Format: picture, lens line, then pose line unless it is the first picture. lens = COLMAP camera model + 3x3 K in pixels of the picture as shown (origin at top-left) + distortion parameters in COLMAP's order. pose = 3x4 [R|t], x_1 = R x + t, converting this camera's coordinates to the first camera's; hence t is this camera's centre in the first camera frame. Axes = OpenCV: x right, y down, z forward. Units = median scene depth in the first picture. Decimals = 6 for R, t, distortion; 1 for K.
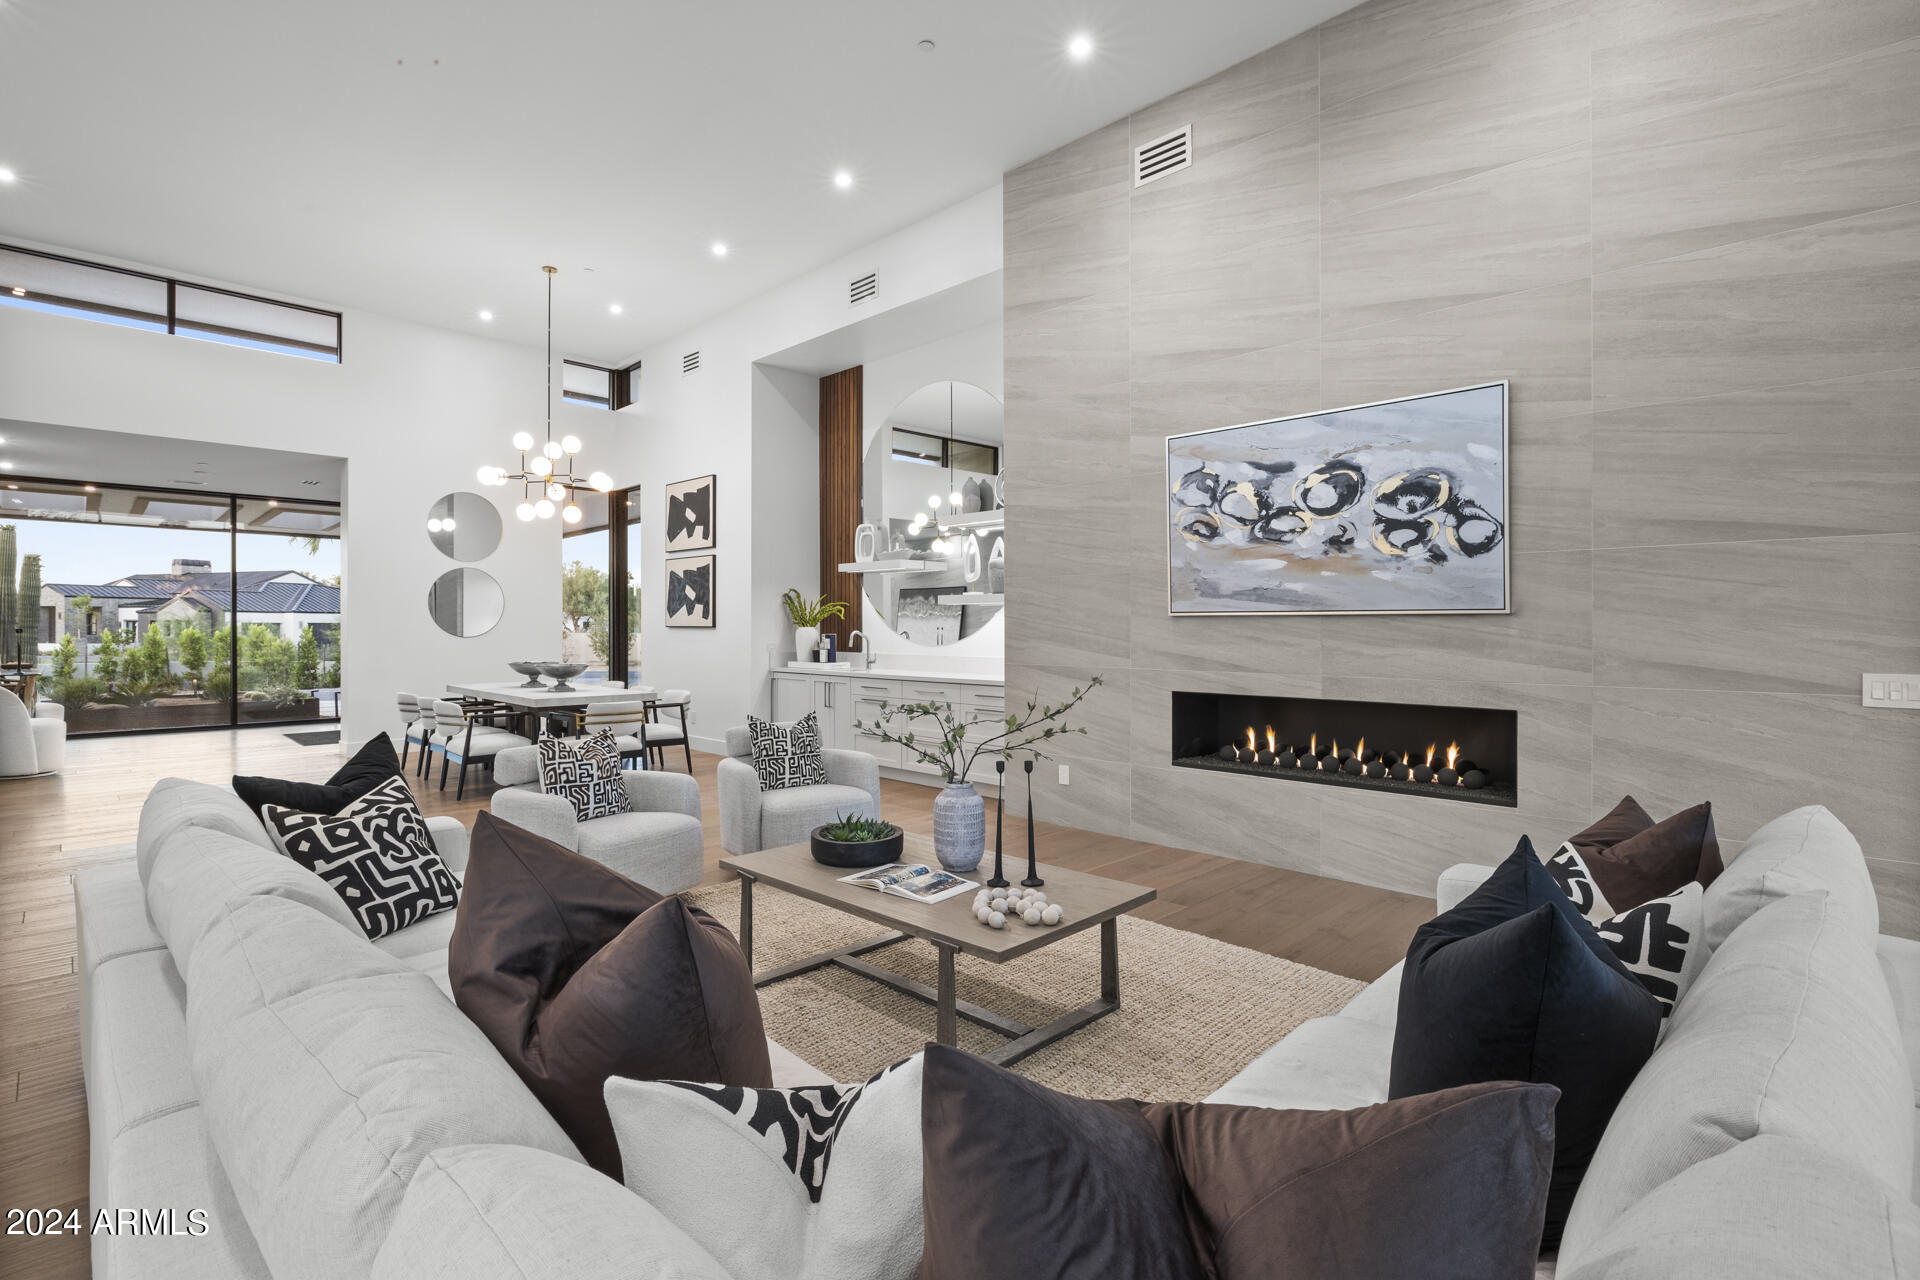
lens RADIAL K [[879.5, 0, 974.3], [0, 879.5, 630.5], [0, 0, 1]] dist [-0.013339, 0.000715]
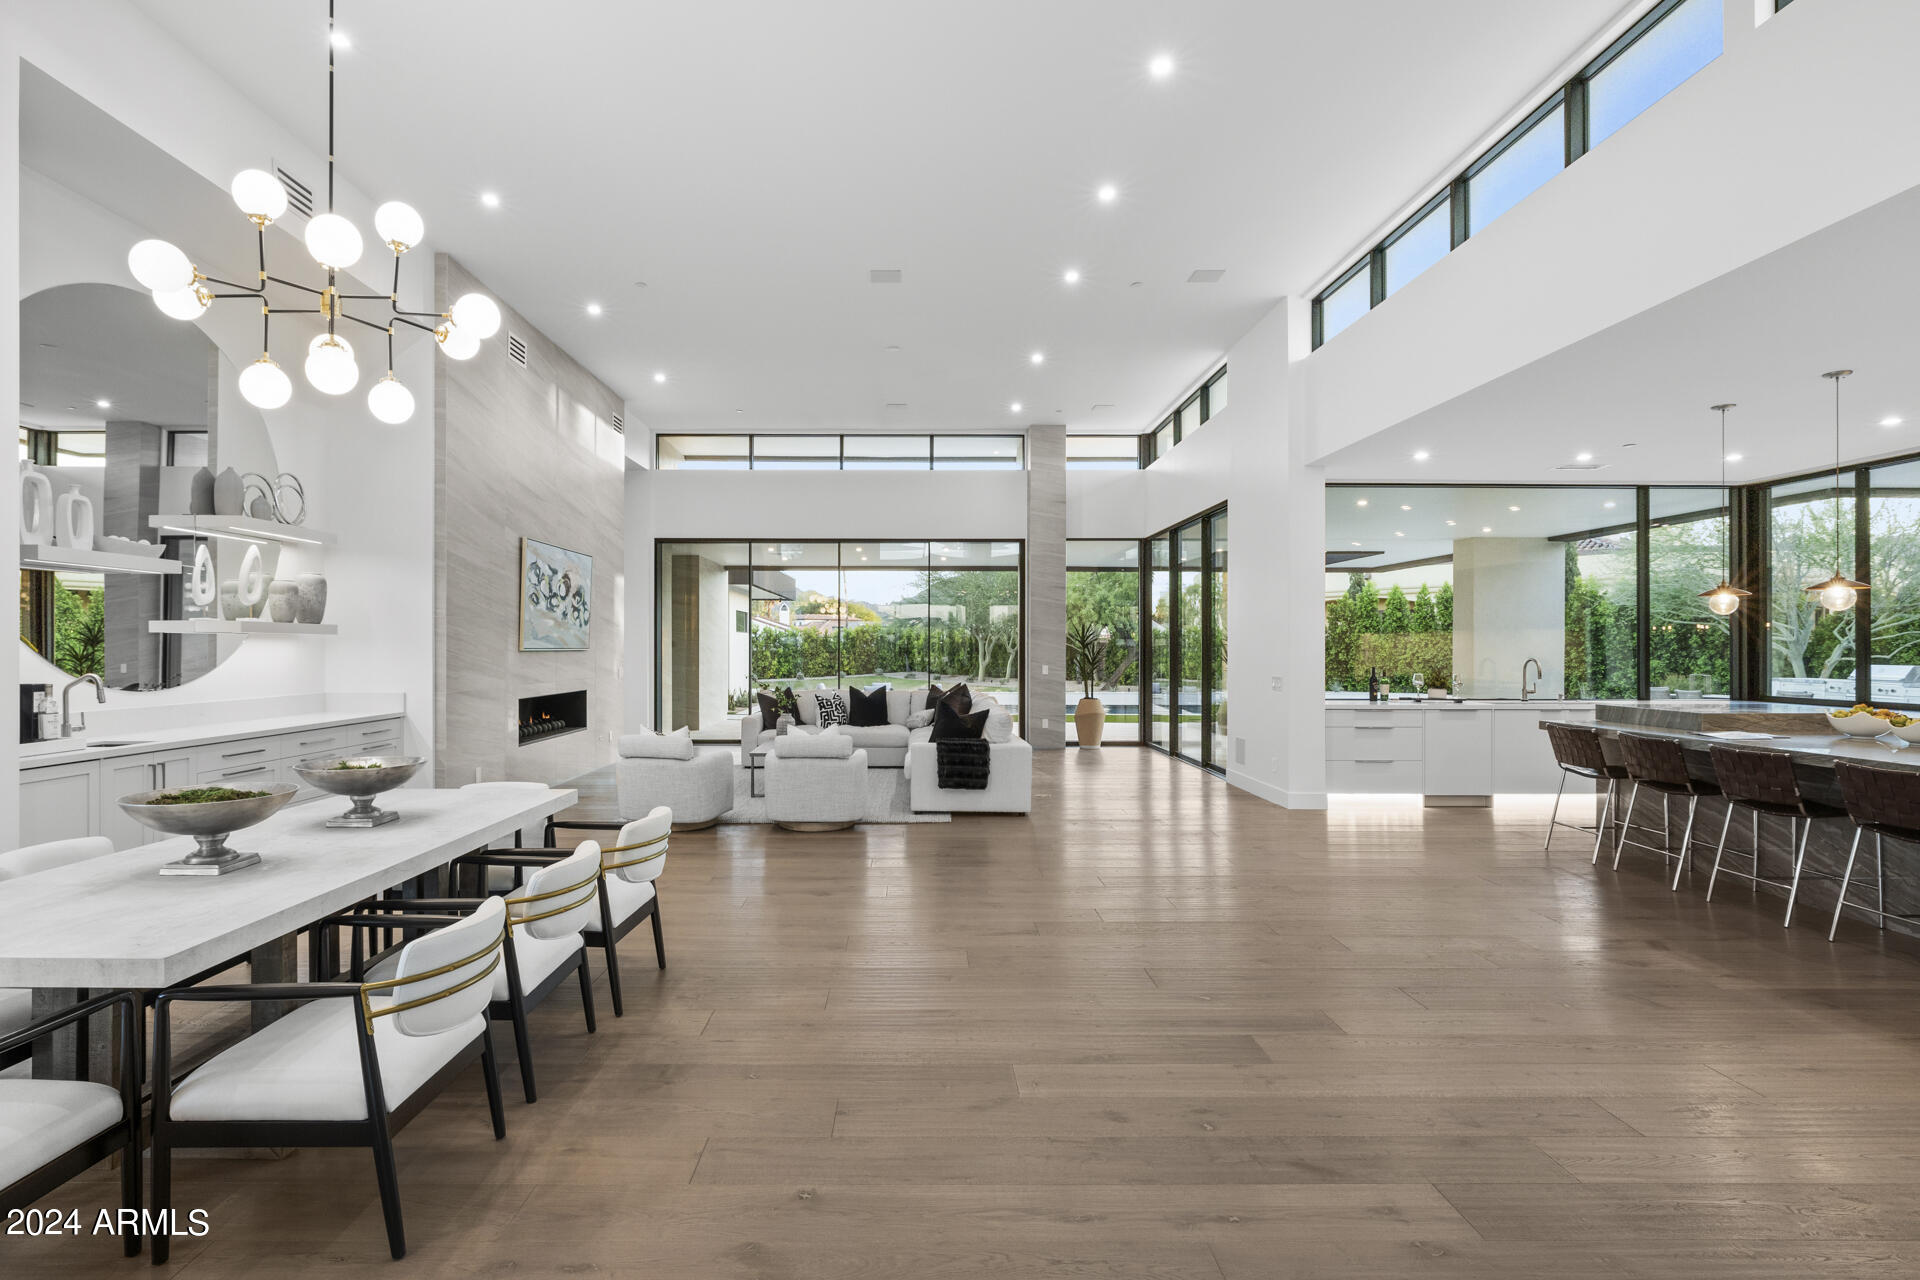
lens RADIAL K [[918.9, 0, 926.8], [0, 918.9, 641.9], [0, 0, 1]] dist [-0.009815, 0.001358]
pose [[-0.701079, 0.002045, 0.713081, -1.631844], [0.001393, 0.999998, -0.001498, -0.032215], [-0.713082, -0.000057, -0.701080, 1.844726]]
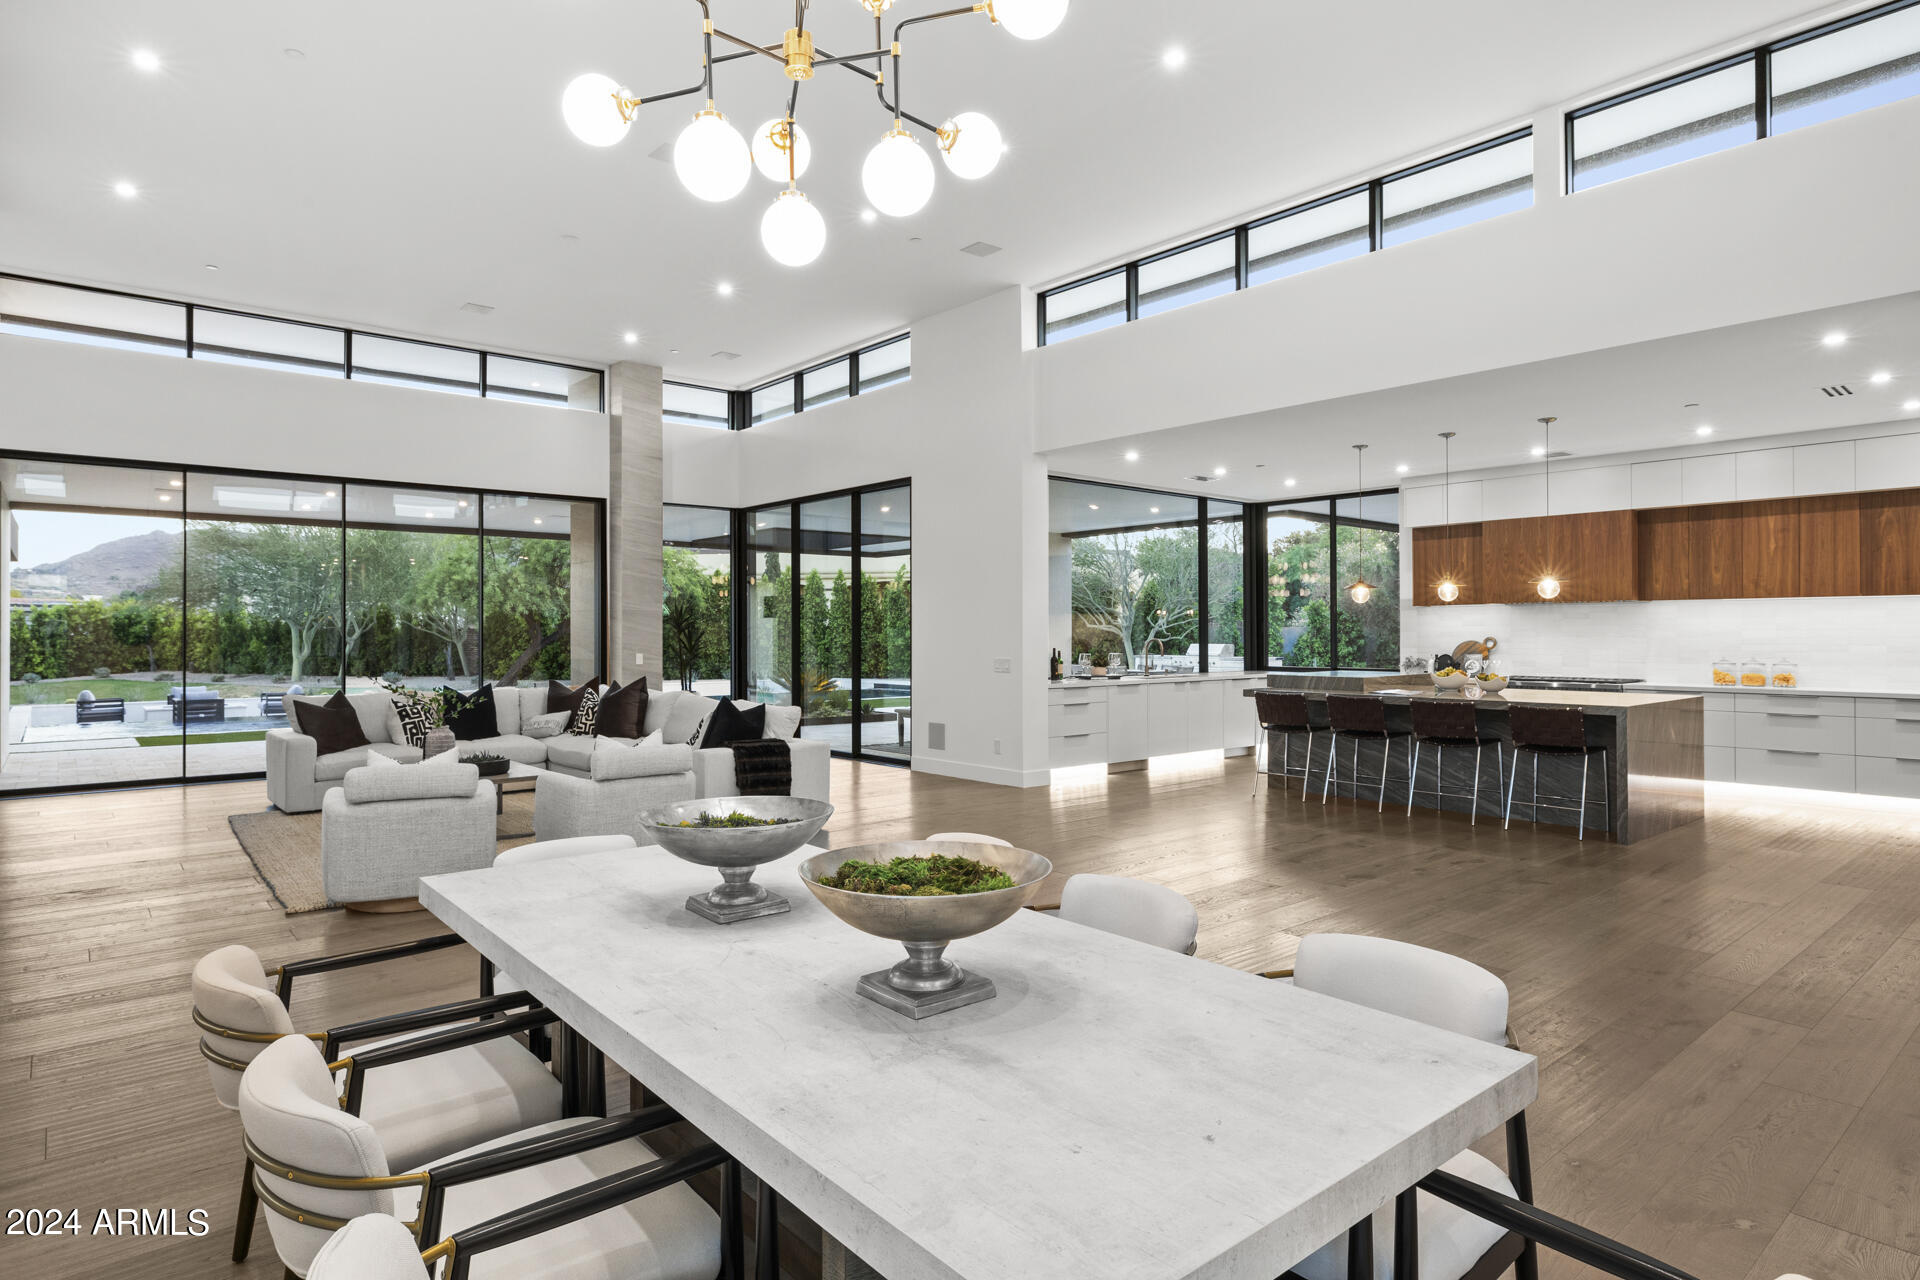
lens RADIAL K [[1035.5, 0, 958.7], [0, 1035.5, 625.6], [0, 0, 1]] dist [-0.006863, 0.002076]
pose [[-0.995381, 0.002893, 0.095962, -0.939670], [0.002638, 0.999993, -0.002786, -0.025696], [-0.095970, -0.002520, -0.995381, 2.140983]]
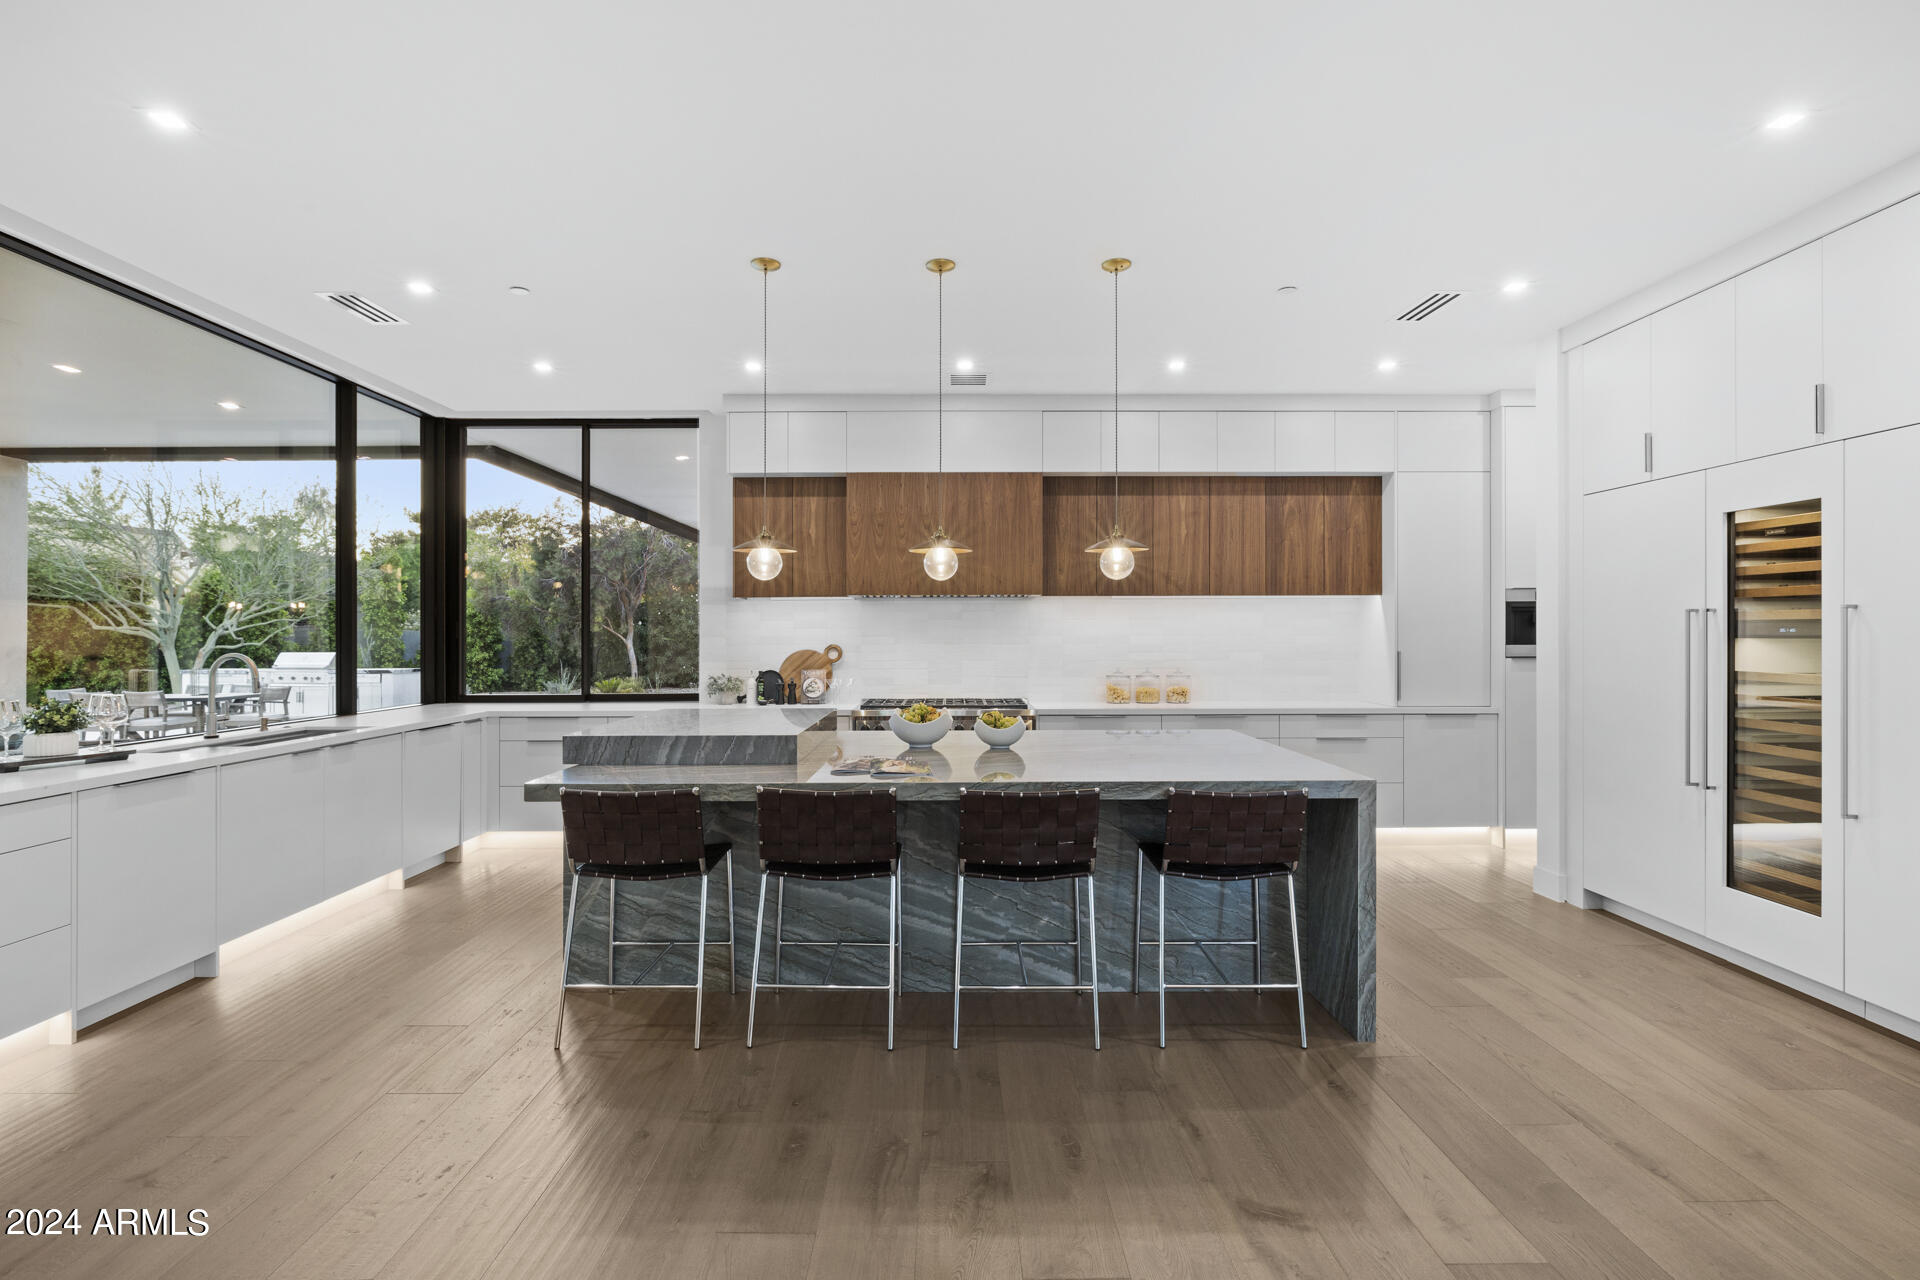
lens RADIAL K [[918.9, 0, 951.0], [0, 918.9, 634.8], [0, 0, 1]] dist [-0.009815, 0.001358]
pose [[-0.716302, 0.003292, -0.697783, -1.031217], [0.000292, 0.999990, 0.004419, -0.025514], [0.697790, 0.002962, -0.716296, 0.873399]]
